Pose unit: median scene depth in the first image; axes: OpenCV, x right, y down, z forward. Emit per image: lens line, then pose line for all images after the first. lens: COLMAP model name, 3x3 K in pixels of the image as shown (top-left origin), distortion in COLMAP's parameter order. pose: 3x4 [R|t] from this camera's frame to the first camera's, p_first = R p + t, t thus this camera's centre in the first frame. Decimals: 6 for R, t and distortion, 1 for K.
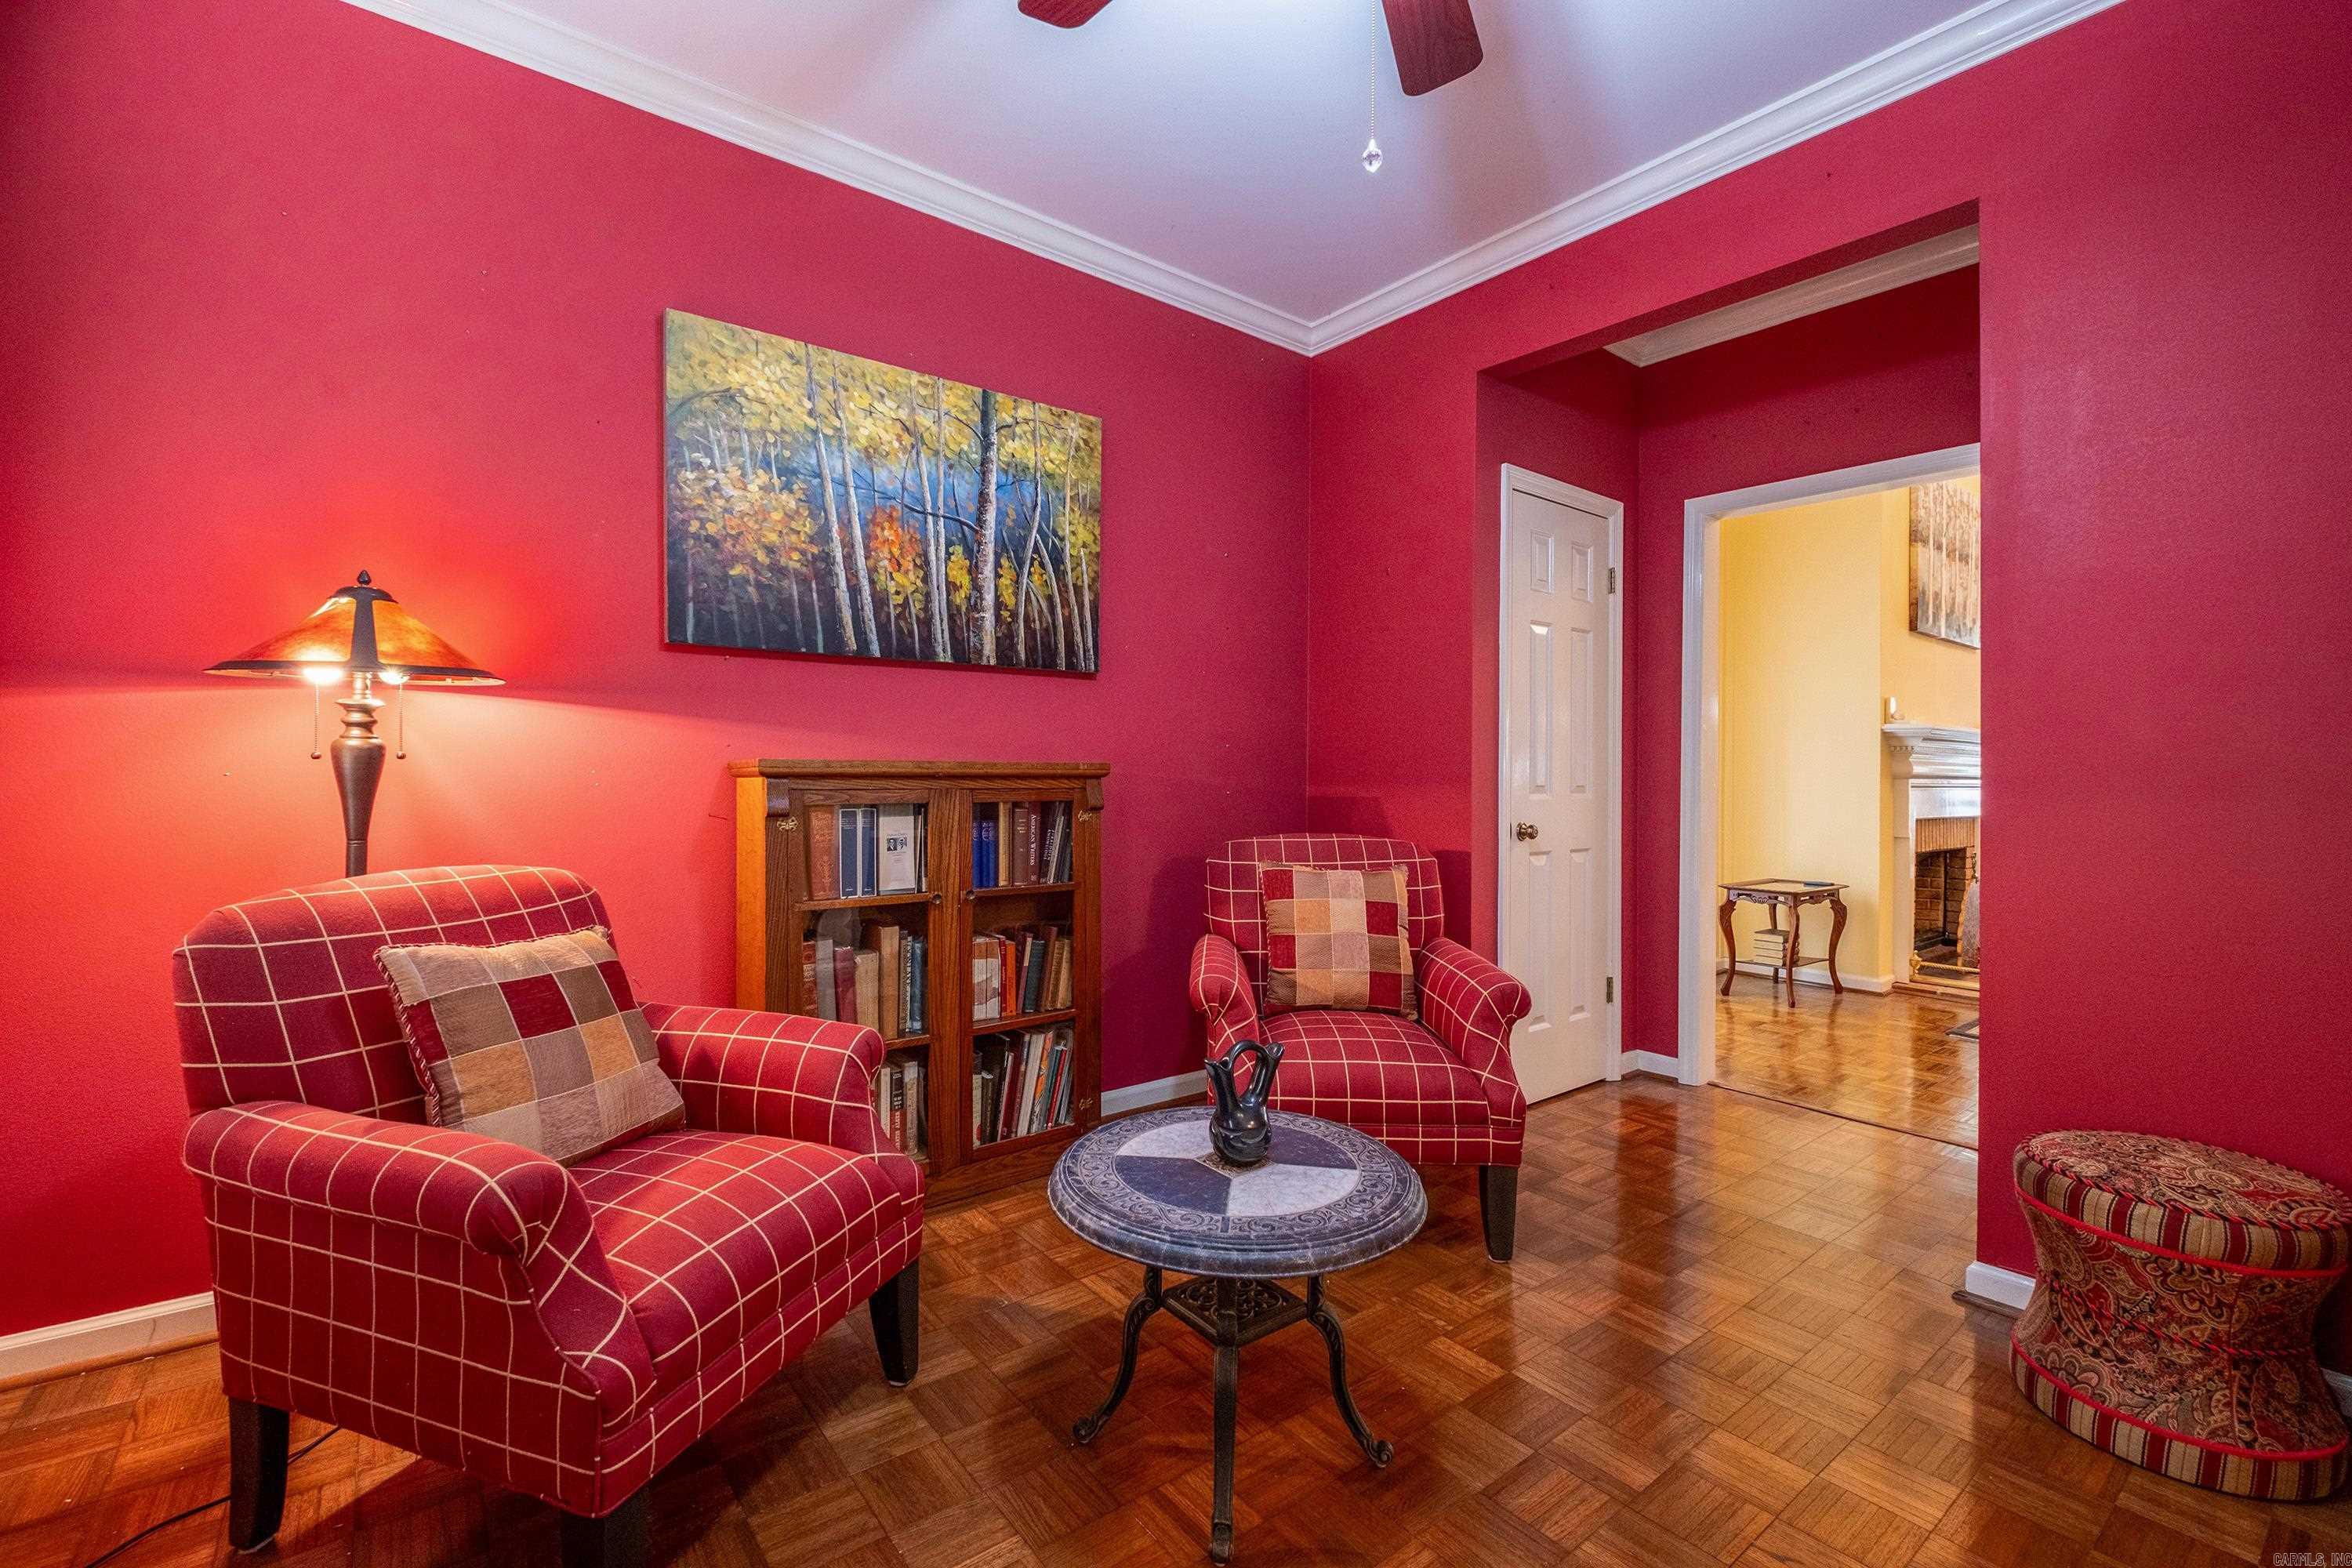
lens RADIAL K [[1007.7, 0, 1178.7], [0, 1007.7, 775.8], [0, 0, 1]] dist [0.001619, -0.002775]
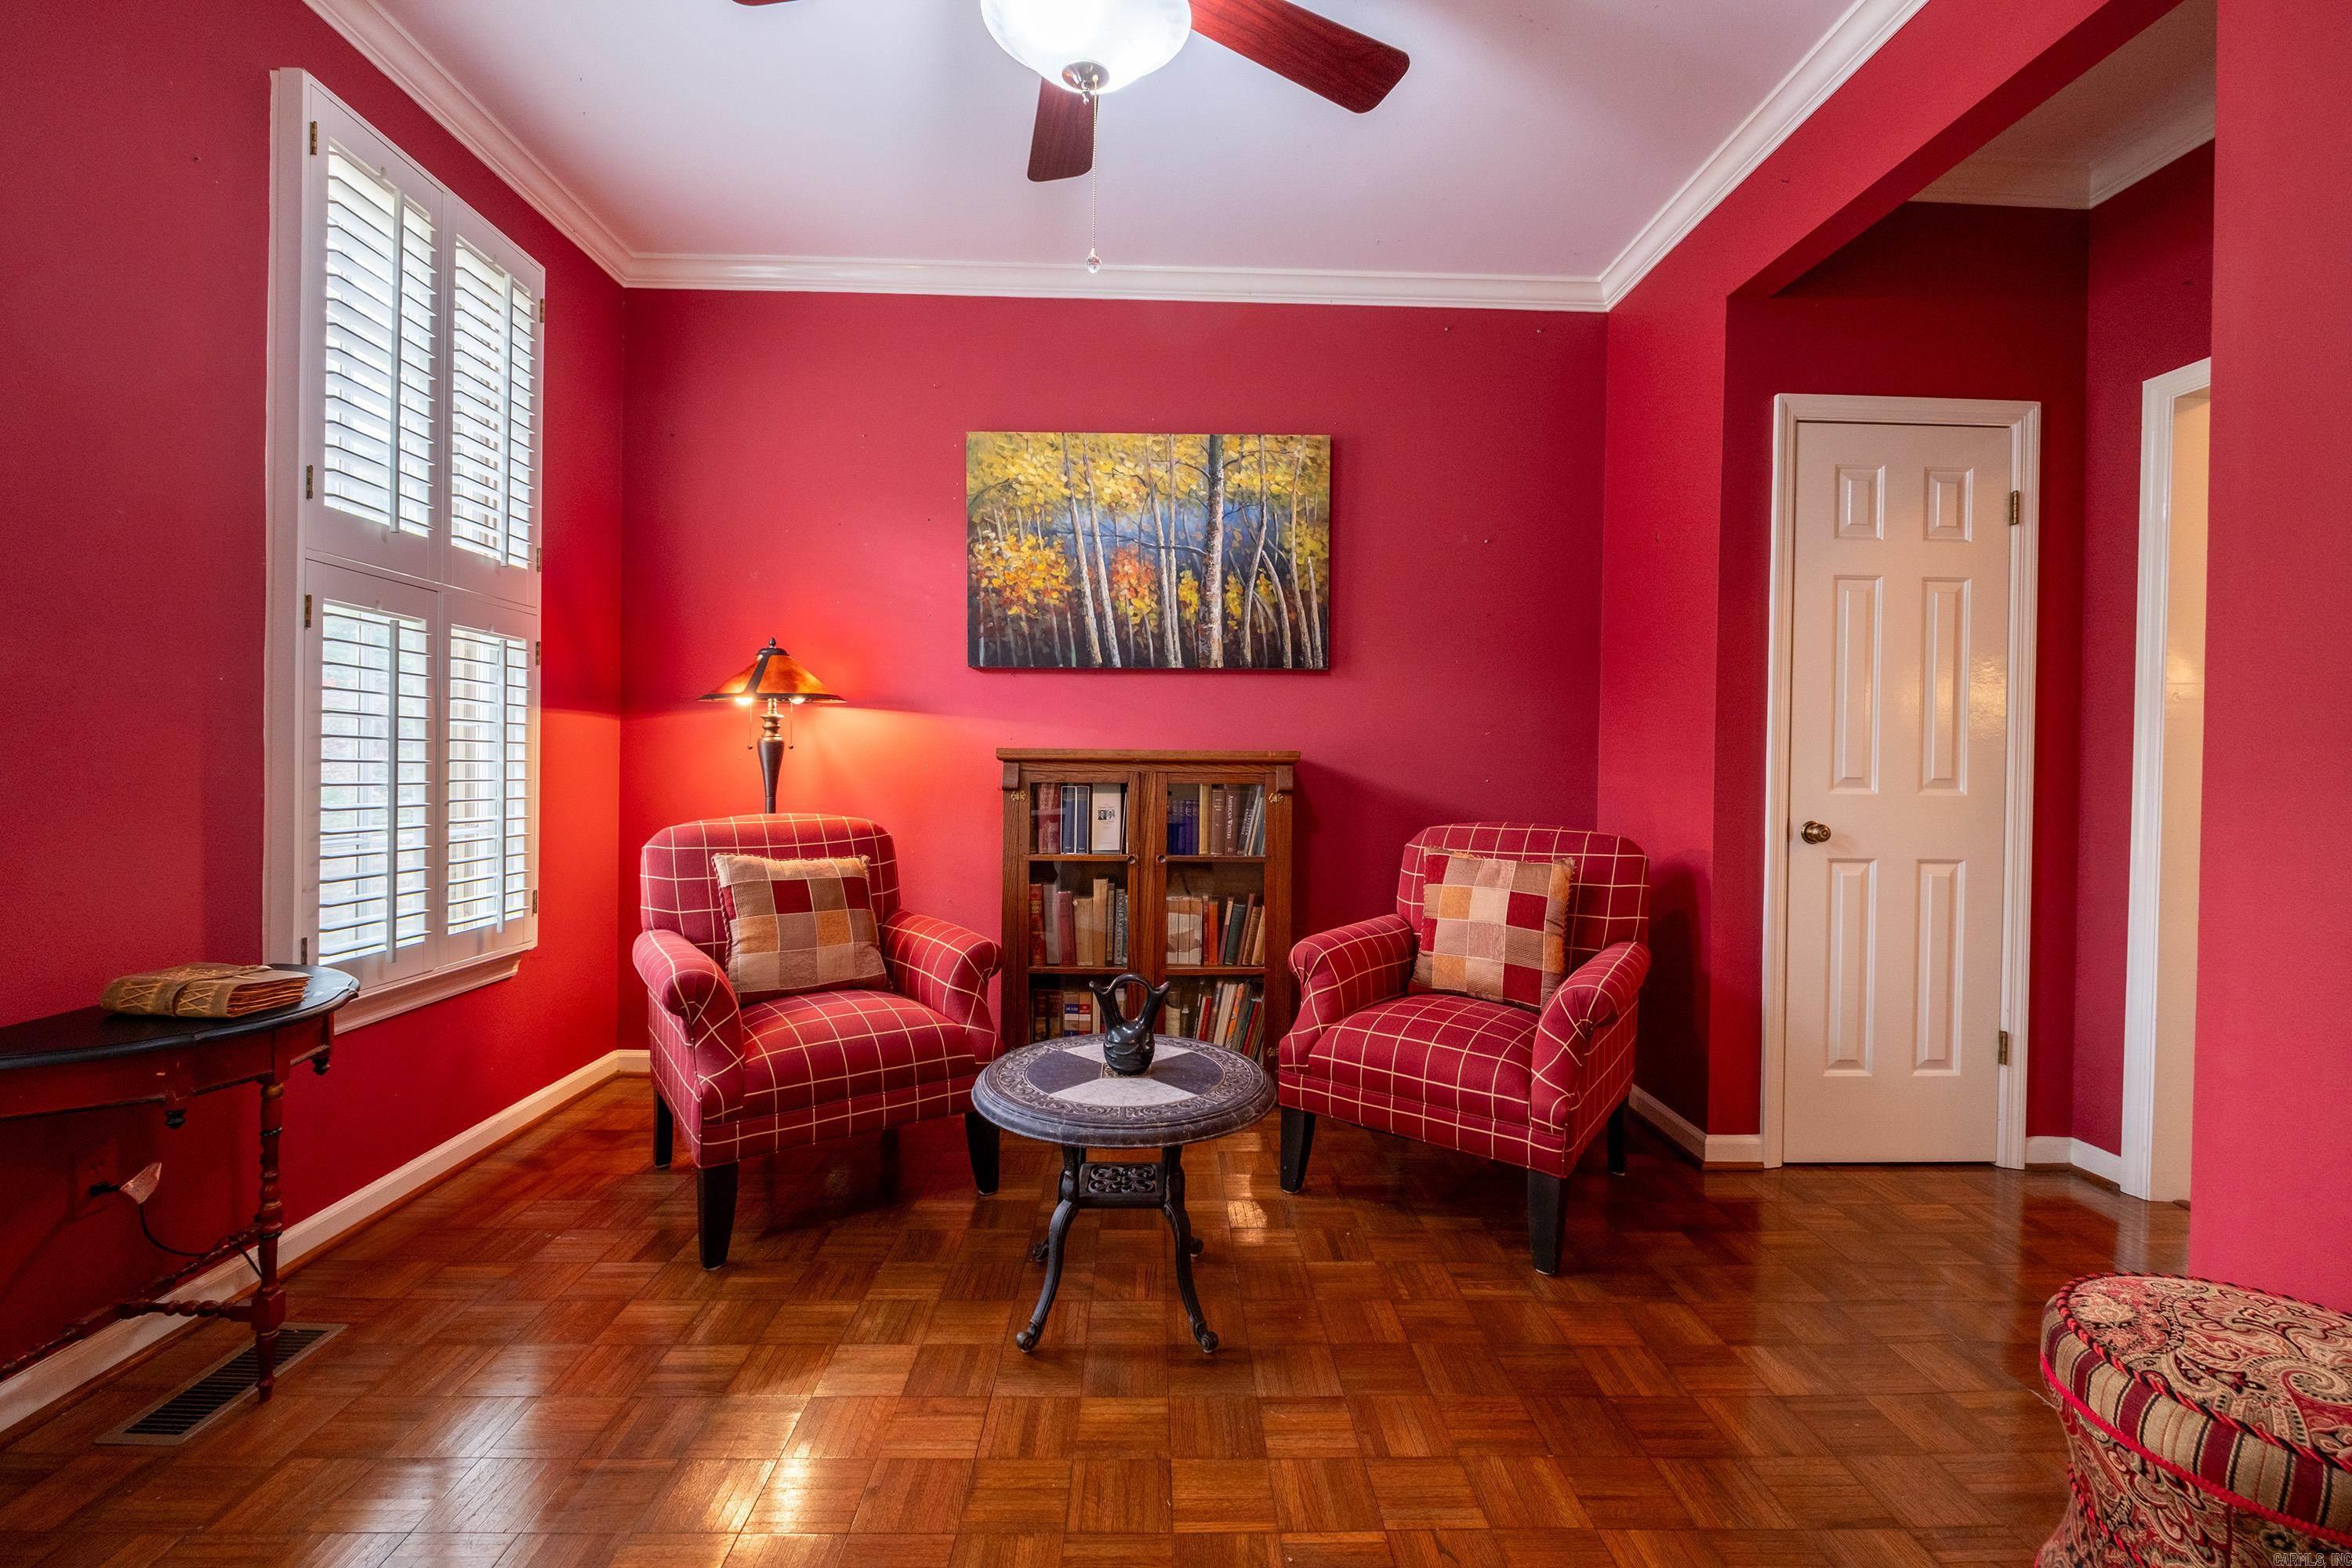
lens RADIAL K [[1007.7, 0, 1178.7], [0, 1007.7, 775.8], [0, 0, 1]] dist [0.001619, -0.002775]
pose [[0.803920, 0.010545, -0.594645, 0.504345], [-0.006288, 0.999938, 0.009231, 0.005707], [0.594705, -0.003682, 0.803936, 0.028004]]
